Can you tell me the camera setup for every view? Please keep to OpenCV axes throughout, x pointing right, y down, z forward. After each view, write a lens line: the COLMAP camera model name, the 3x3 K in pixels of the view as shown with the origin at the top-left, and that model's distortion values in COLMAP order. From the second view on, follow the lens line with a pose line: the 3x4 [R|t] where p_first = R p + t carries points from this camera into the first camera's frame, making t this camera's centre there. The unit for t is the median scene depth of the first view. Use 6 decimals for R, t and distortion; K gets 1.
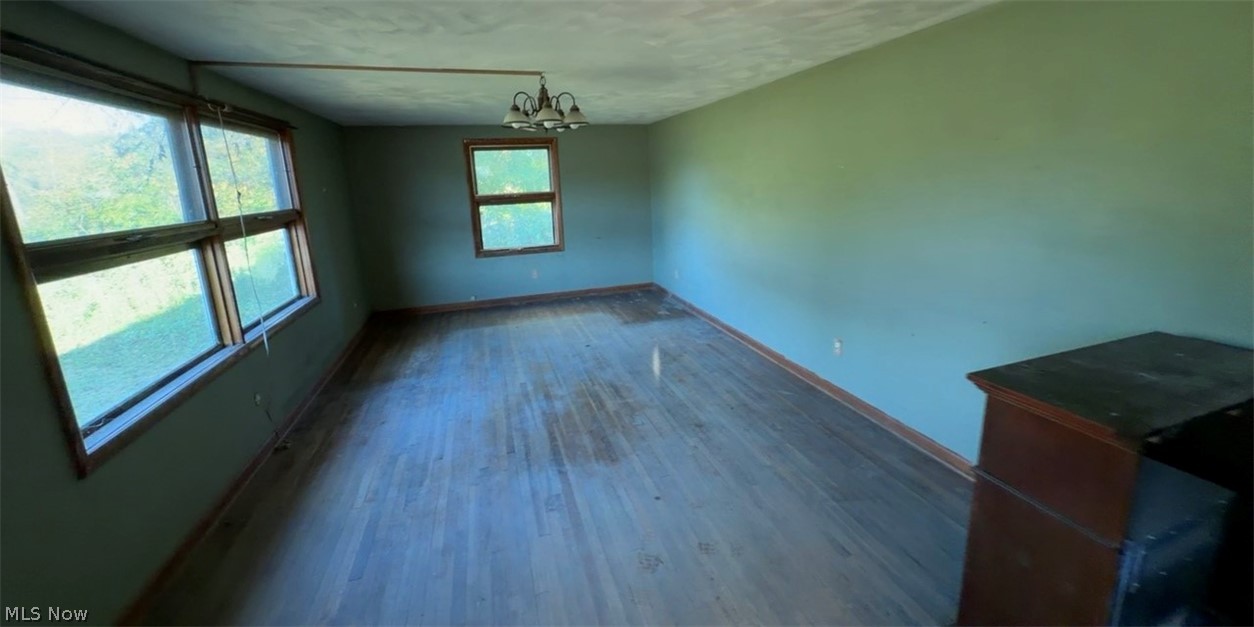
lens RADIAL K [[476.4, 0, 628.7], [0, 476.4, 281.3], [0, 0, 1]] dist [0.000946, 0.000094]
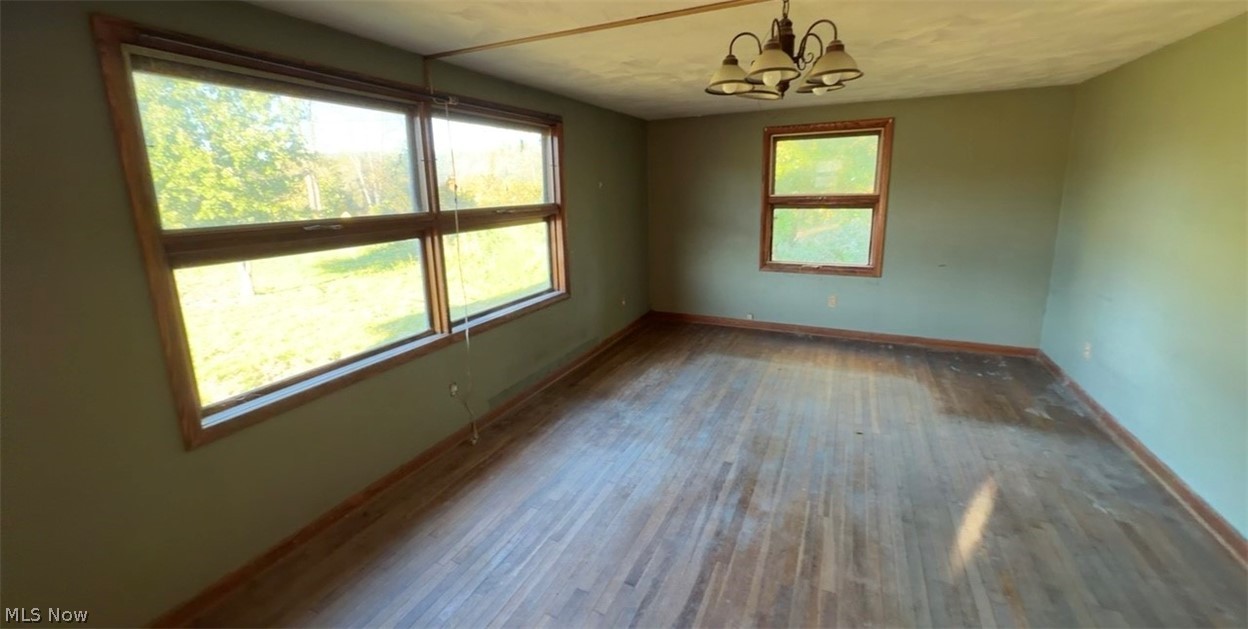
lens RADIAL K [[473.0, 0, 625.9], [0, 473.0, 282.7], [0, 0, 1]] dist [-0.001102, 0.000085]
pose [[0.733627, 0.157704, -0.661000, 0.088882], [-0.151246, 0.986194, 0.067426, -0.074604], [0.662508, 0.050508, 0.747350, 0.352587]]
